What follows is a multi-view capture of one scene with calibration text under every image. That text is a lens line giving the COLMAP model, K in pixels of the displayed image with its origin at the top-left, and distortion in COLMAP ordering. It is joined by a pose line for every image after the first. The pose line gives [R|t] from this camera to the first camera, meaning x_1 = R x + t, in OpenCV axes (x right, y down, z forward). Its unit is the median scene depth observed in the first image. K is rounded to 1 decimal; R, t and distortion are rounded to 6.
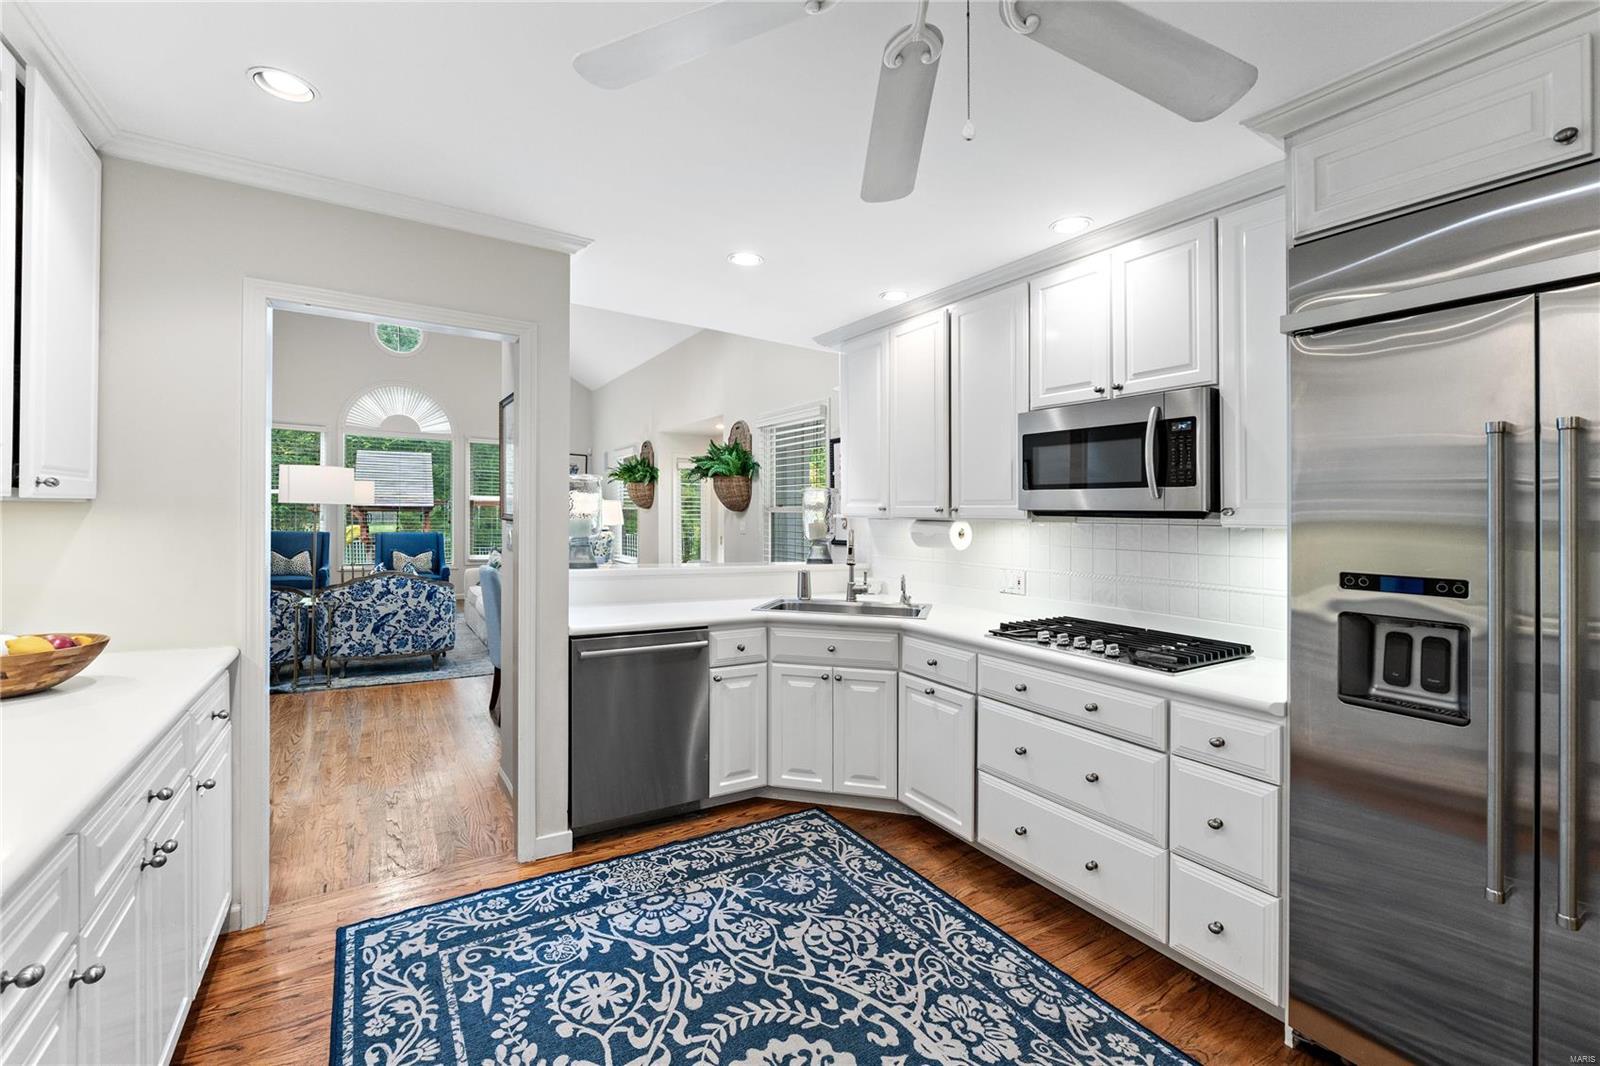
lens RADIAL K [[674.2, 0, 803.0], [0, 674.2, 519.1], [0, 0, 1]] dist [-0.008074, -0.000087]
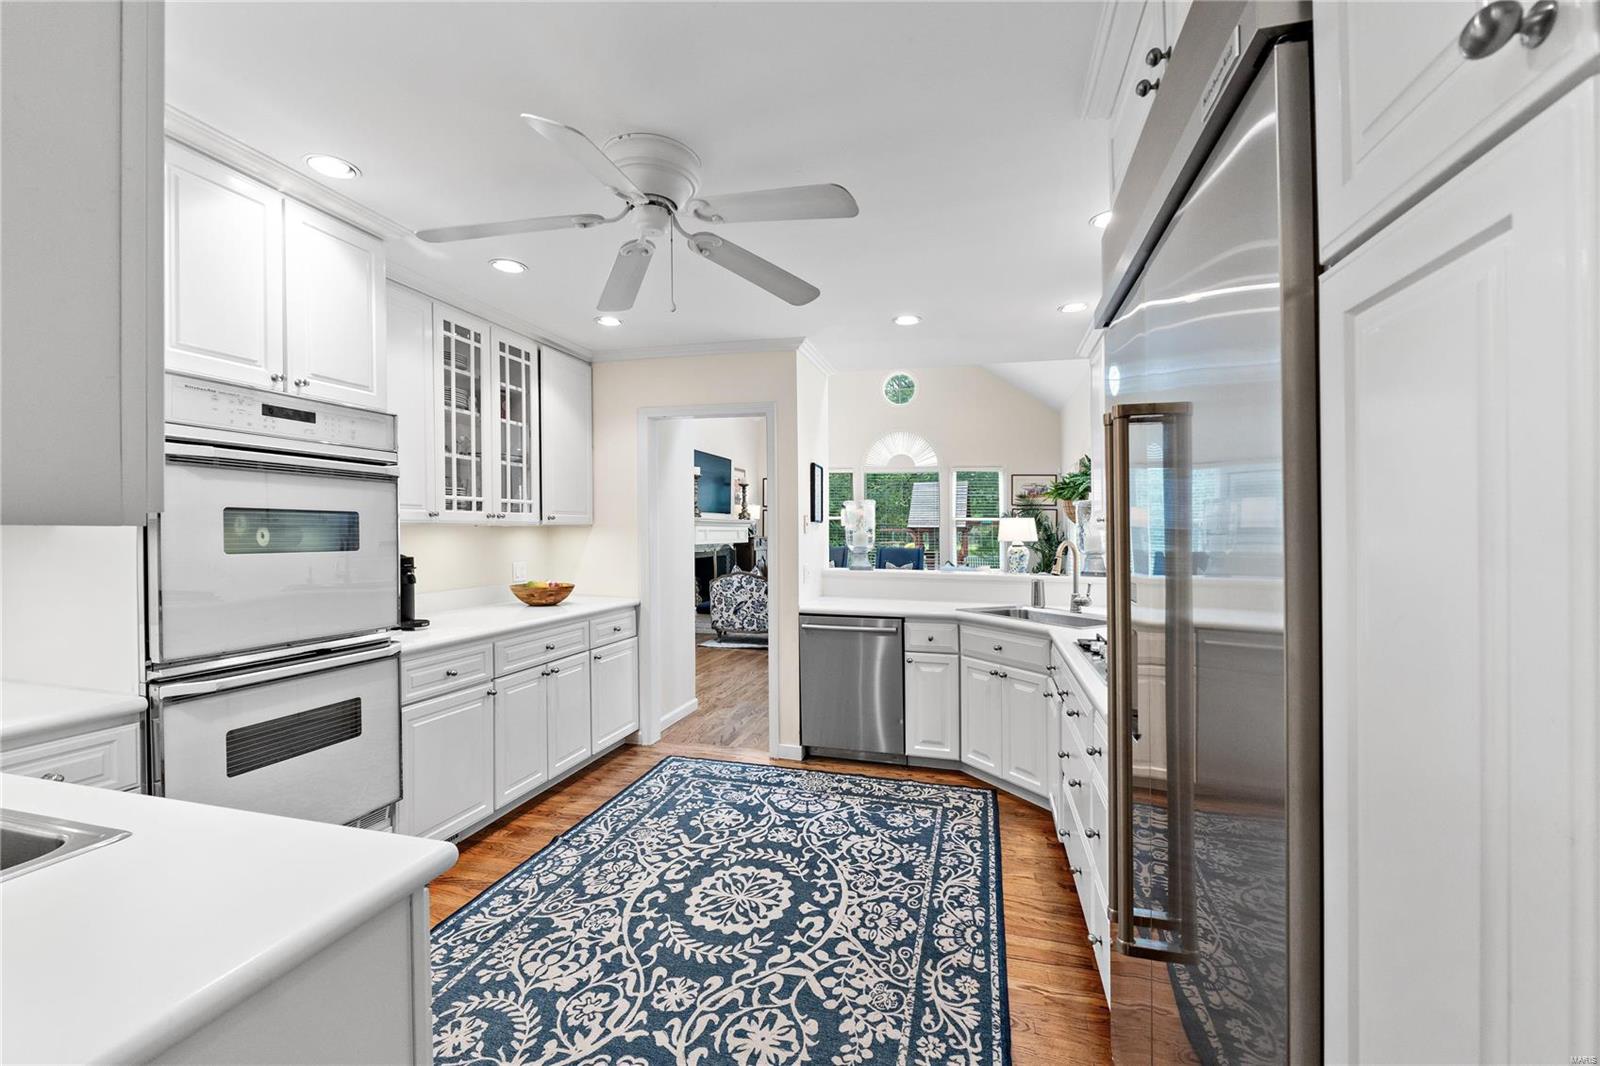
lens RADIAL K [[679.1, 0, 800.0], [0, 679.1, 533.0], [0, 0, 1]] dist [-0.001745, -0.000067]
pose [[0.671794, -0.011889, -0.740643, 0.905612], [0.006572, 0.999928, -0.010090, 0.015687], [0.740709, 0.001911, 0.671823, 0.003737]]
